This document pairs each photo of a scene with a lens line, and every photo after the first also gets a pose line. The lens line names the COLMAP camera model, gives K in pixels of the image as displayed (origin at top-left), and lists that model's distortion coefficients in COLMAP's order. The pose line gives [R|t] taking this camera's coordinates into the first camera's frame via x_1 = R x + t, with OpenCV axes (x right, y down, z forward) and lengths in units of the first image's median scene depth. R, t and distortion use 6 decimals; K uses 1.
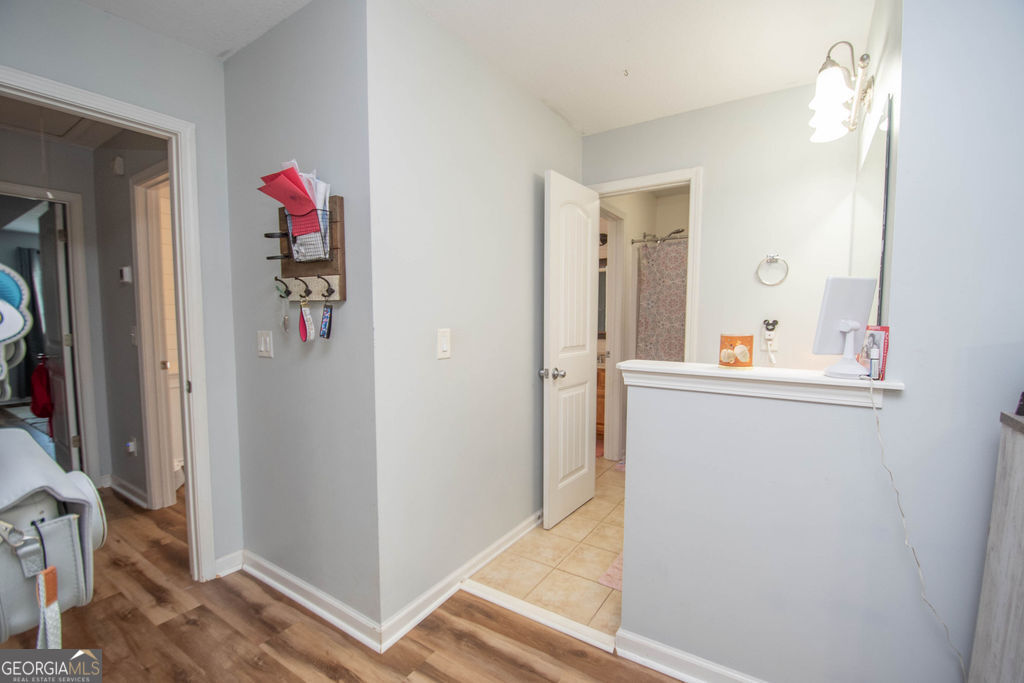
lens RADIAL K [[451.9, 0, 511.7], [0, 451.9, 347.7], [0, 0, 1]] dist [-0.012118, -0.005905]
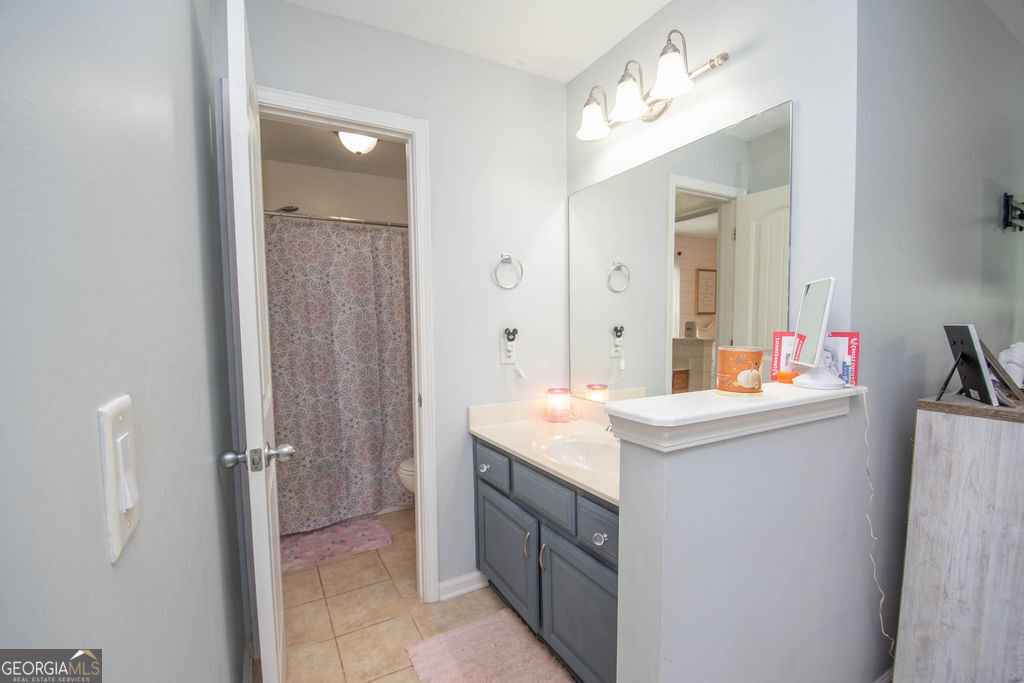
lens RADIAL K [[451.9, 0, 508.5], [0, 451.9, 350.9], [0, 0, 1]] dist [-0.012118, -0.005905]
pose [[0.473060, -0.058800, 0.879066, -0.262588], [0.070902, 0.997075, 0.028539, -0.059654], [-0.878173, 0.048827, 0.475845, 0.798813]]
